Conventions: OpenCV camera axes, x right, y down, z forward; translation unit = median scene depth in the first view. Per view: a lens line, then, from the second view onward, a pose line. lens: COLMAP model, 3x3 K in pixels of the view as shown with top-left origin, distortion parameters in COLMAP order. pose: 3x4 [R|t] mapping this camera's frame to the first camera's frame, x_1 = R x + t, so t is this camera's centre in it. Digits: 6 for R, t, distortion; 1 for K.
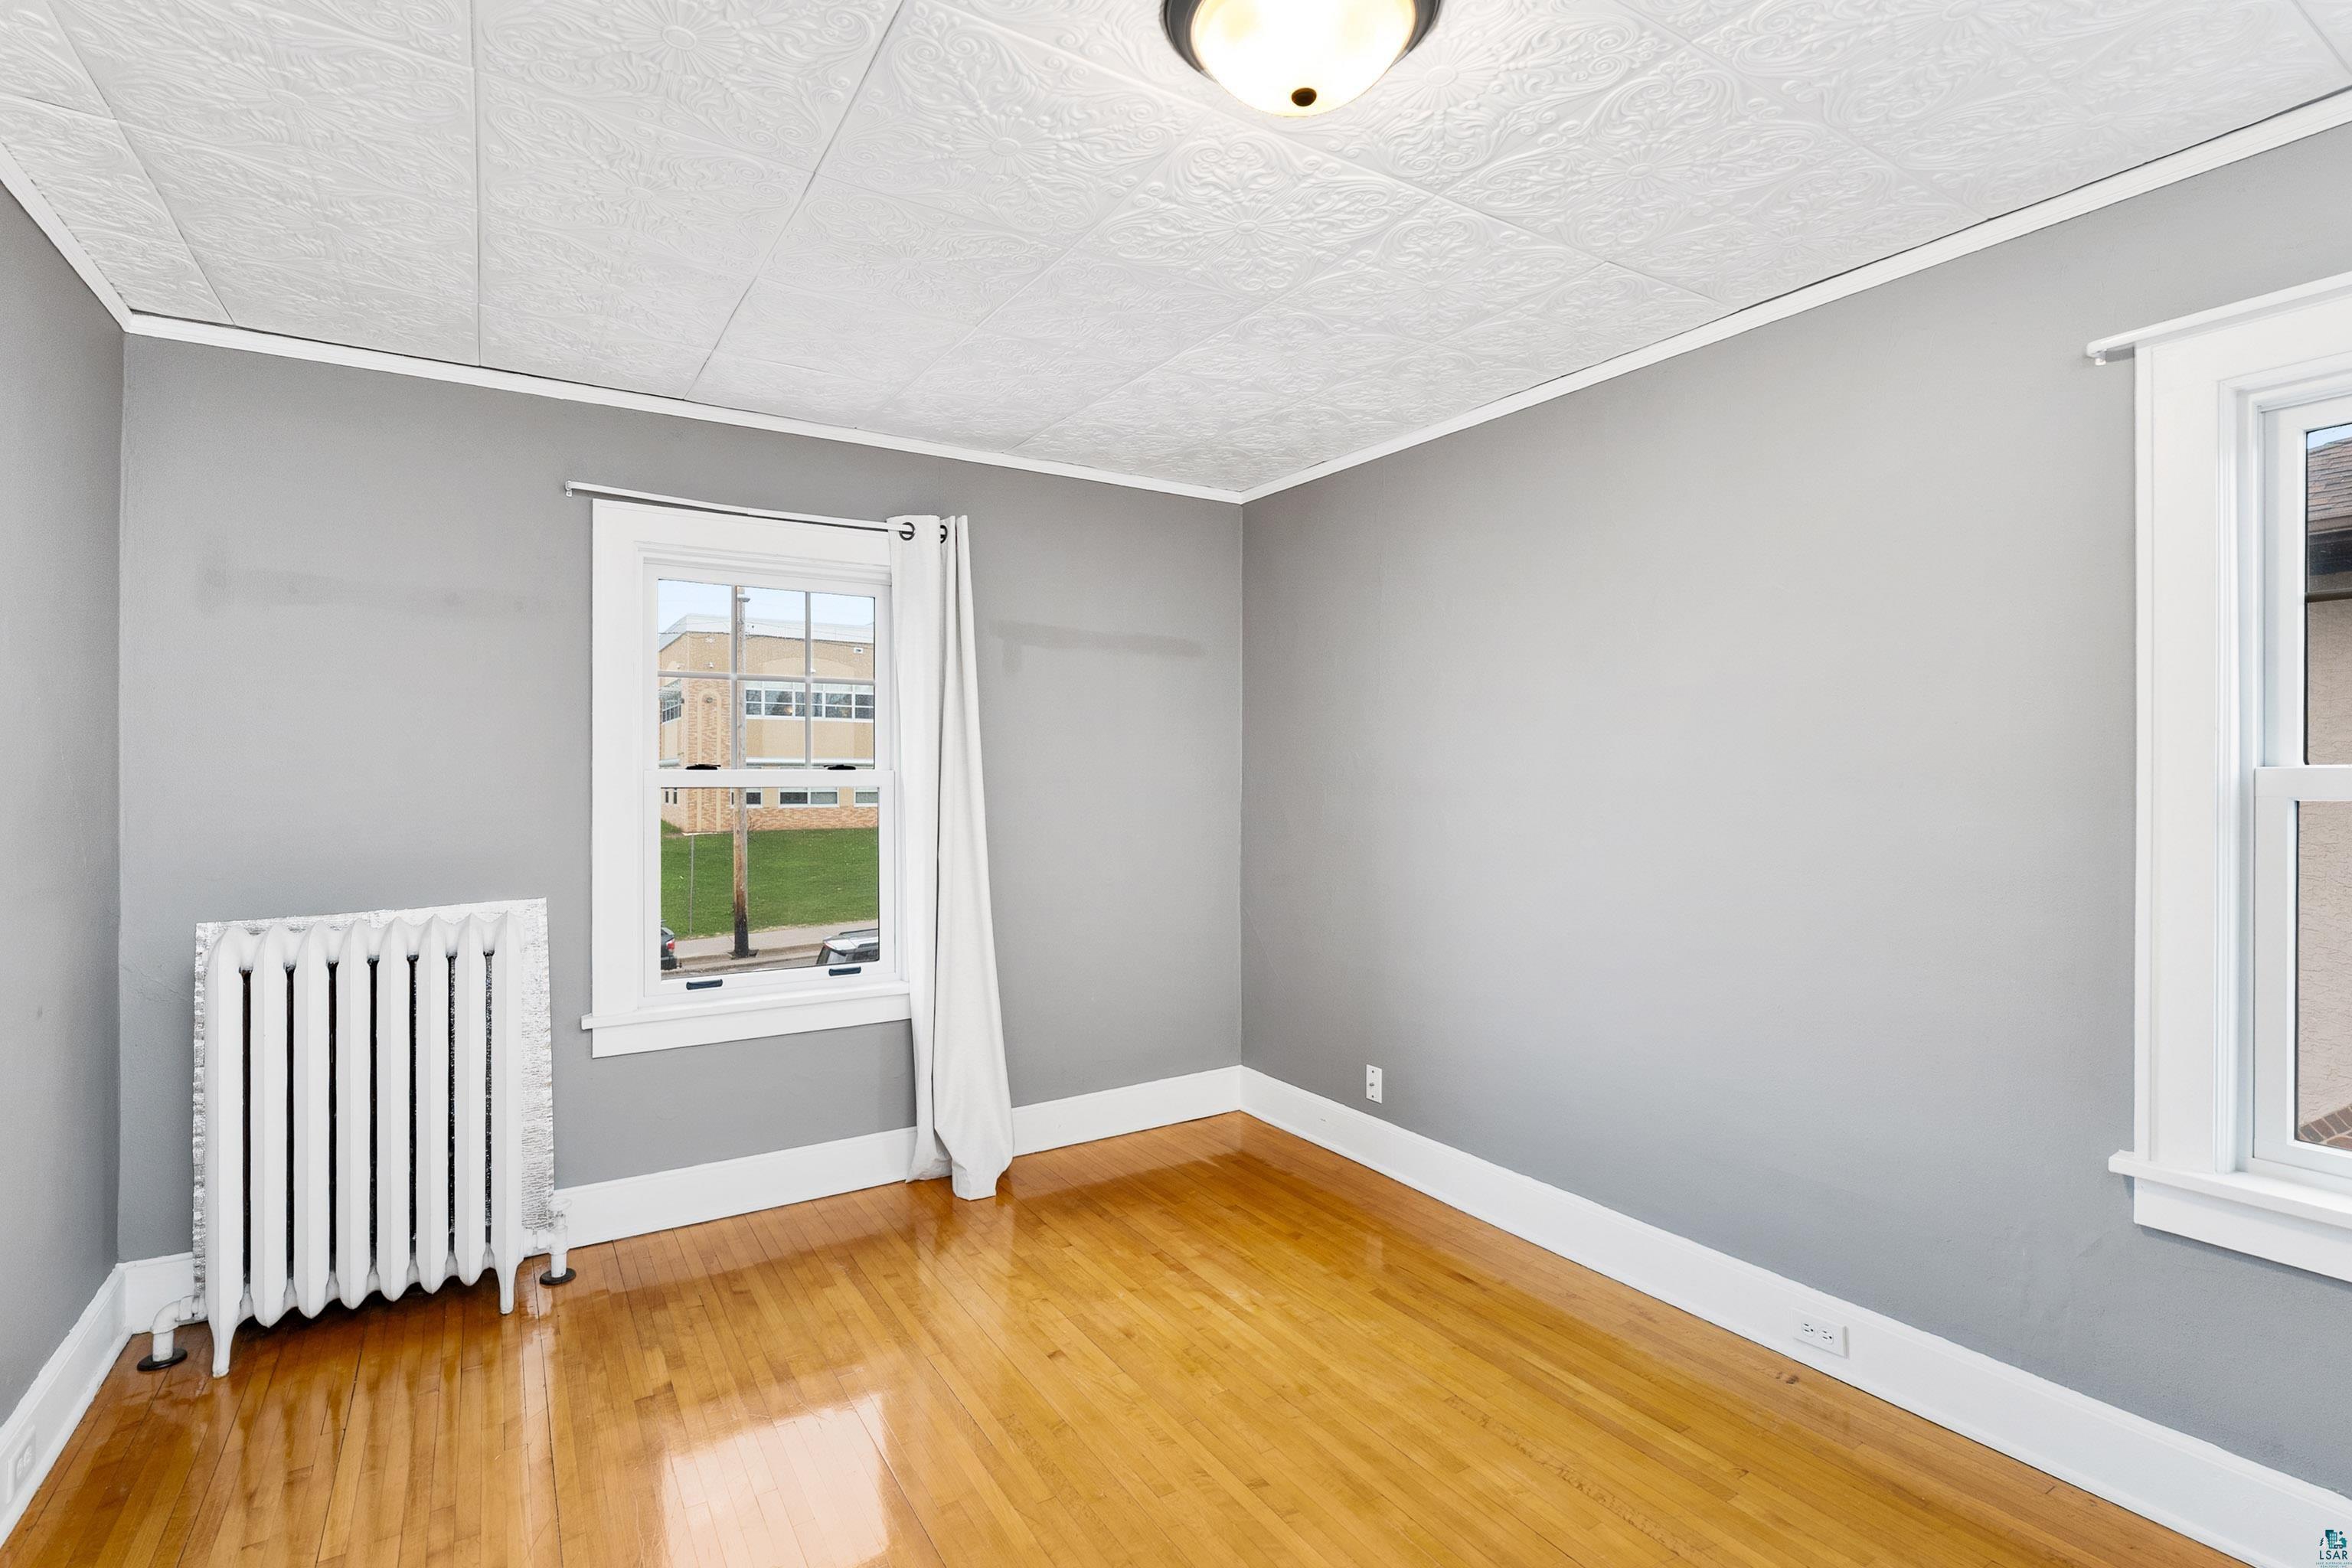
lens RADIAL K [[1082.4, 0, 1178.8], [0, 1082.4, 777.9], [0, 0, 1]] dist [-0.004987, 0.003657]
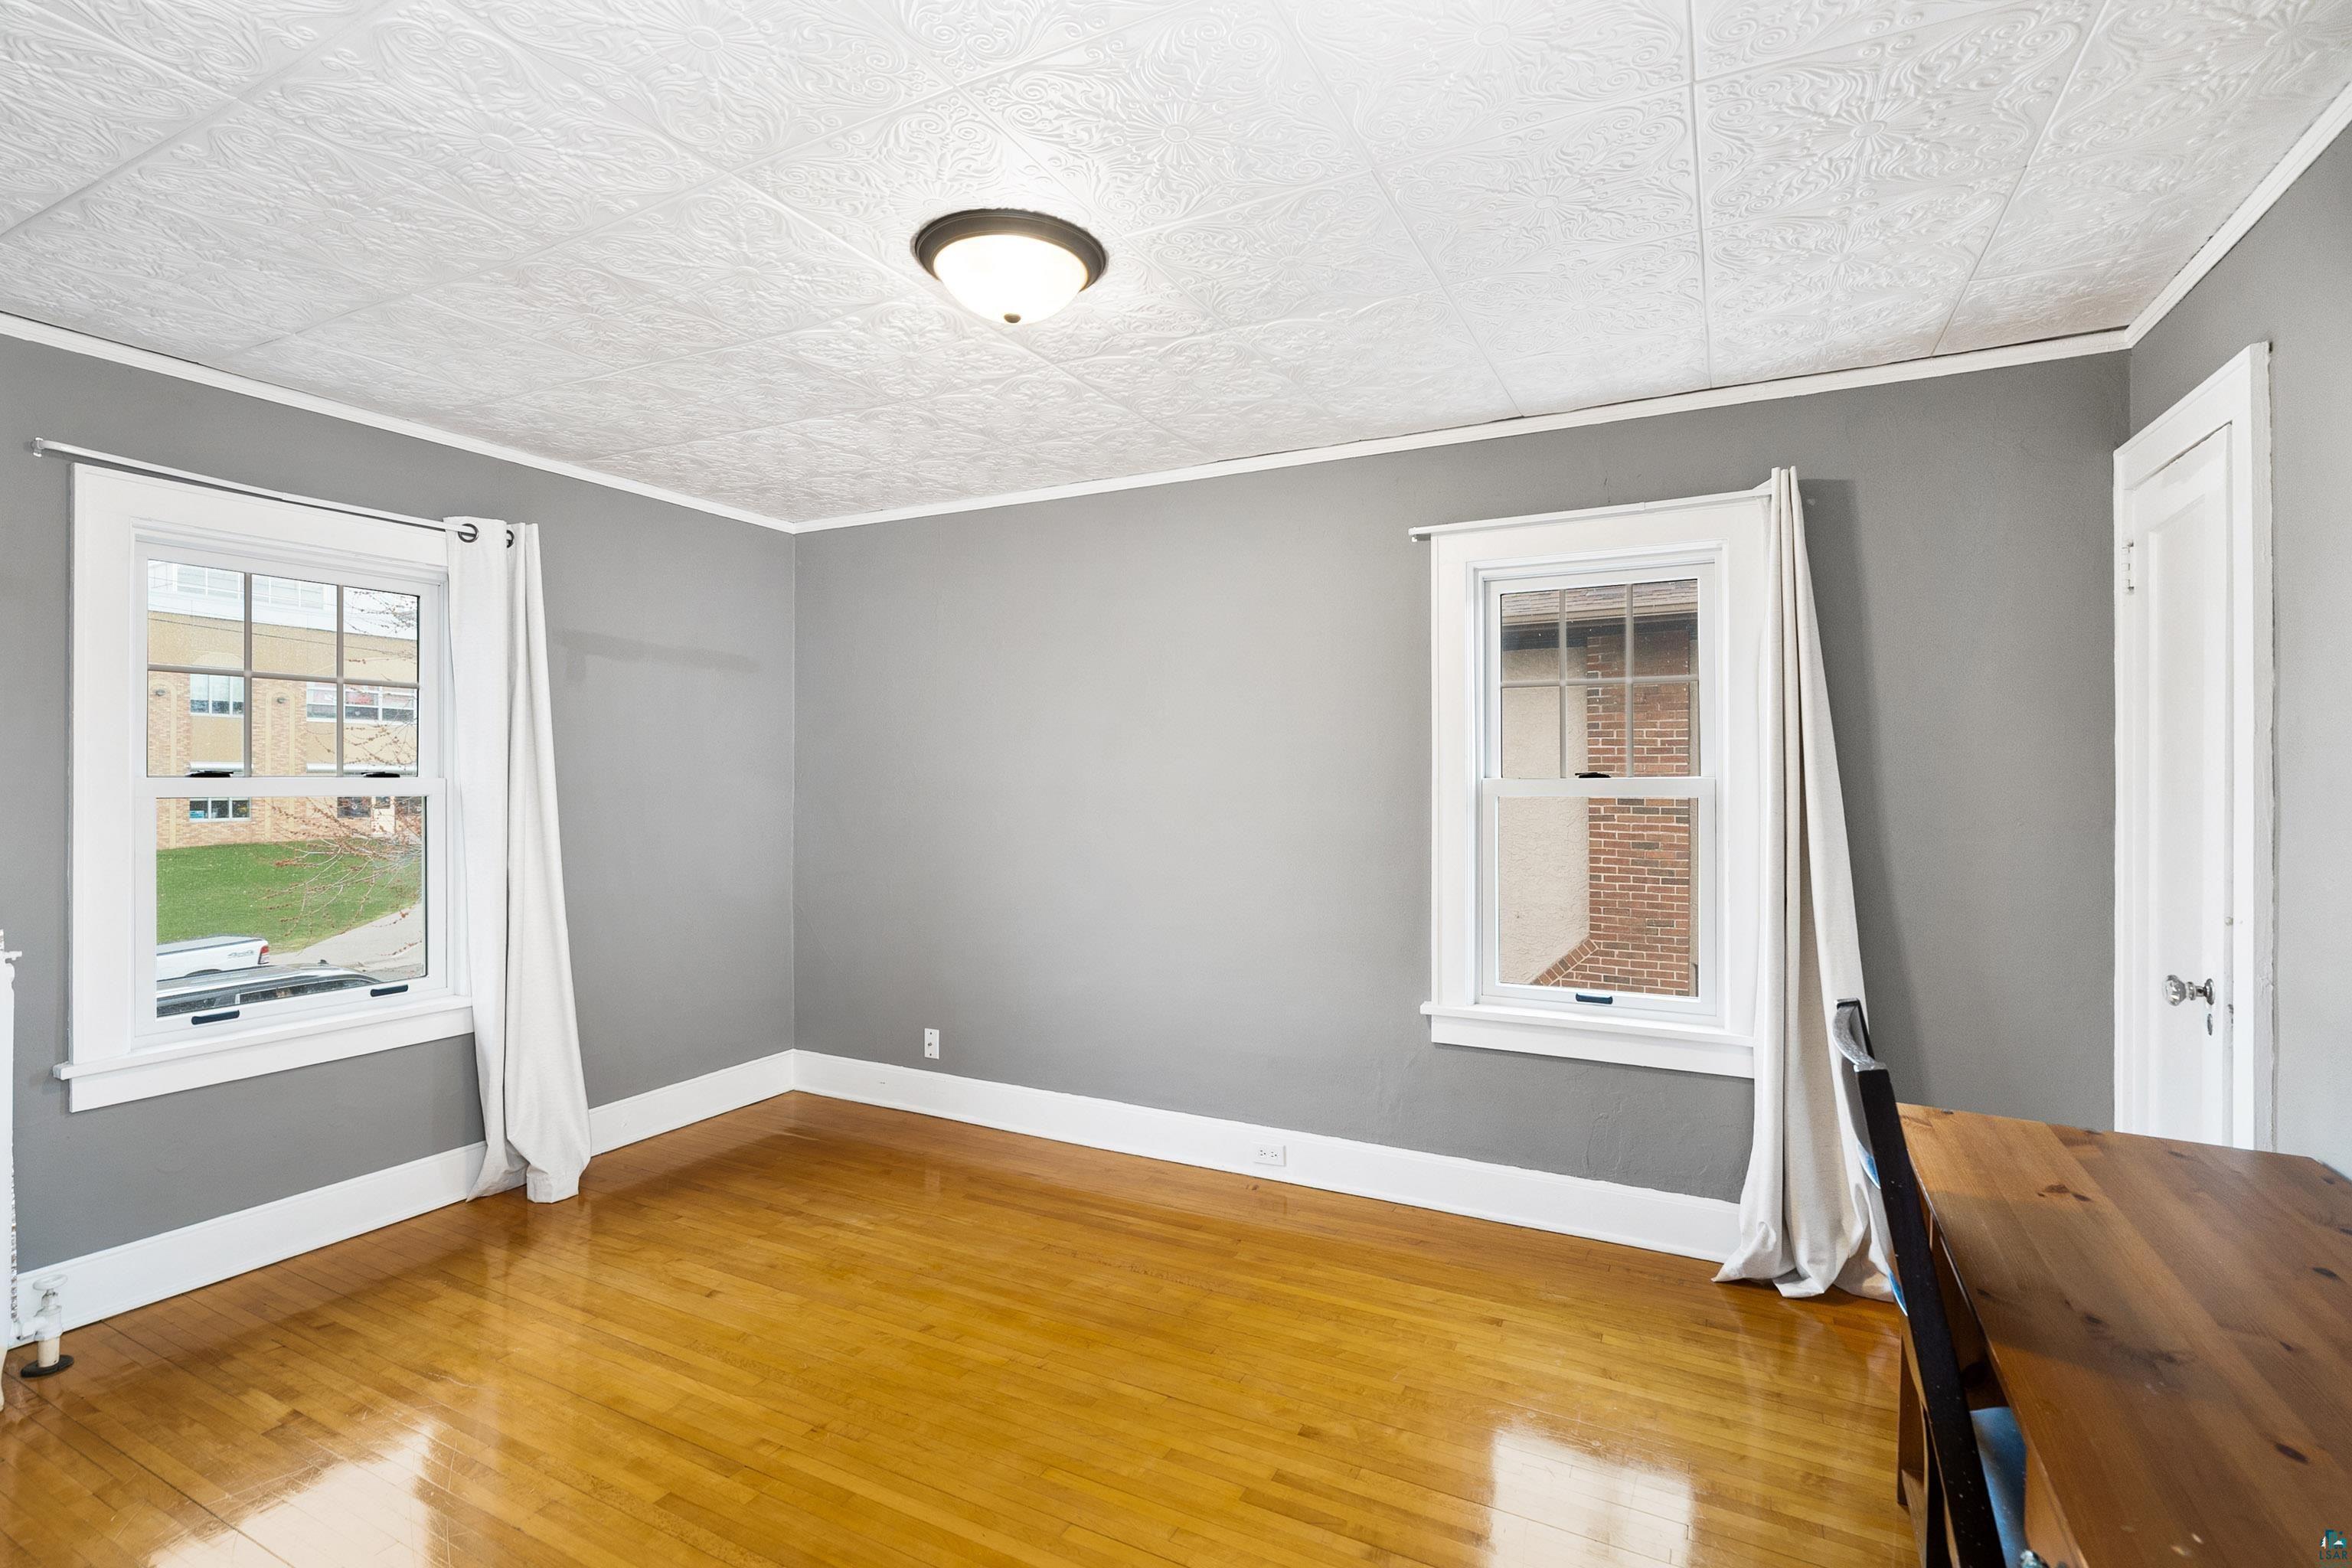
lens RADIAL K [[1082.4, 0, 1180.3], [0, 1082.4, 778.6], [0, 0, 1]] dist [-0.004987, 0.003657]
pose [[0.863949, -0.000223, 0.503579, -0.213866], [0.002481, 0.999990, -0.003814, -0.001422], [-0.503573, 0.004544, 0.863941, -0.187882]]
